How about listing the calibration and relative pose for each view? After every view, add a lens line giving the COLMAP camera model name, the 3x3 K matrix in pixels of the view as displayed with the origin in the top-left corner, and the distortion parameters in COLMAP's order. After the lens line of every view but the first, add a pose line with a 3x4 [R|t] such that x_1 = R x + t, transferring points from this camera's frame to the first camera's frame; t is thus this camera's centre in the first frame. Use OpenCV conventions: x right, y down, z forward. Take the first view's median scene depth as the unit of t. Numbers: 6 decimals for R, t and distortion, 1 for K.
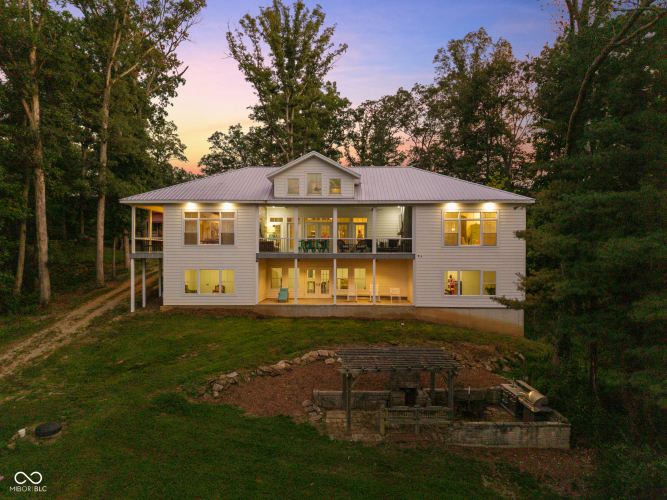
lens RADIAL K [[455.5, 0, 333.5], [0, 455.5, 250.0], [0, 0, 1]] dist [0.004171, 0.000987]
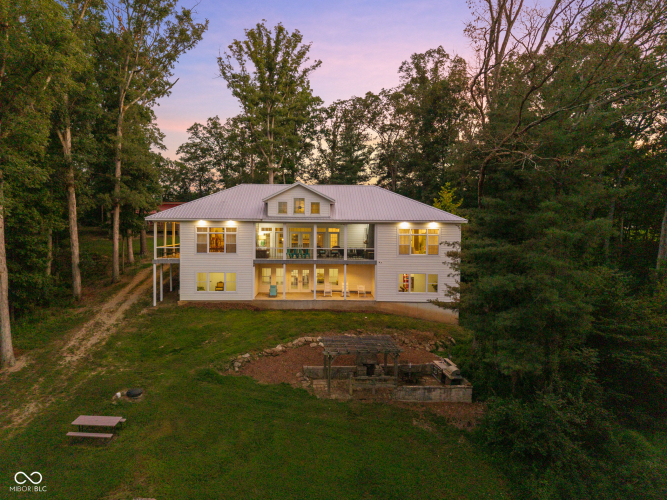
lens RADIAL K [[470.7, 0, 319.3], [0, 470.7, 233.4], [0, 0, 1]] dist [0.013719, 0.000662]
pose [[0.999212, 0.003797, 0.039497, -0.034793], [-0.004842, 0.999640, 0.026404, -0.096389], [-0.039383, -0.026575, 0.998871, -0.306704]]
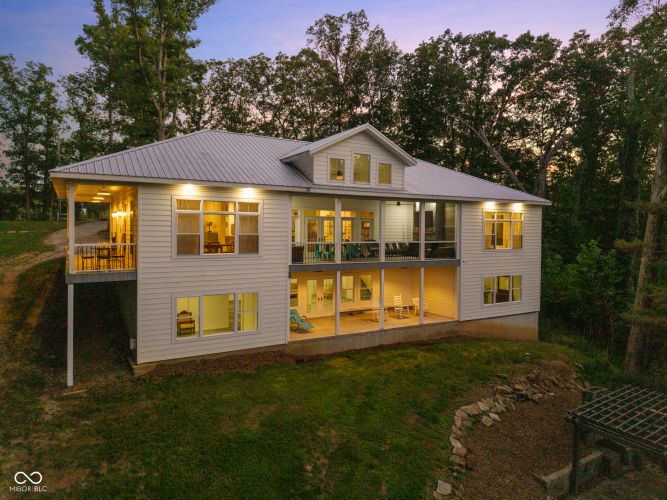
lens RADIAL K [[453.9, 0, 334.9], [0, 453.9, 231.3], [0, 0, 1]] dist [-0.002153, 0.000965]
pose [[0.846877, 0.002684, 0.531782, -0.437871], [-0.011084, 0.999859, 0.012605, -0.048944], [-0.531673, -0.016569, 0.846787, 0.374792]]
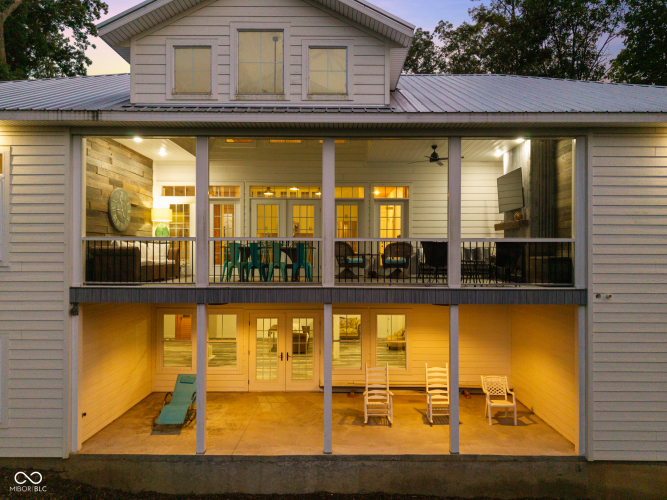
lens RADIAL K [[451.9, 0, 338.0], [0, 451.9, 247.2], [0, 0, 1]] dist [-0.001573, -0.004174]
pose [[0.999612, 0.000525, 0.027833, 0.001449], [-0.000404, 0.999990, -0.004357, -0.017441], [-0.027835, 0.004344, 0.999603, 0.645716]]
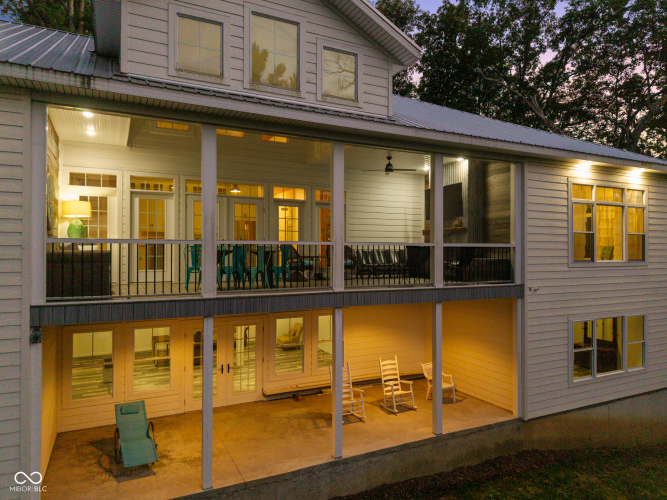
lens RADIAL K [[451.9, 0, 338.0], [0, 451.9, 247.2], [0, 0, 1]] dist [-0.001573, -0.004174]
pose [[0.877840, 0.003012, 0.478945, -0.134904], [-0.002945, 0.999995, -0.000891, -0.021179], [-0.478946, -0.000628, 0.877844, 0.681803]]
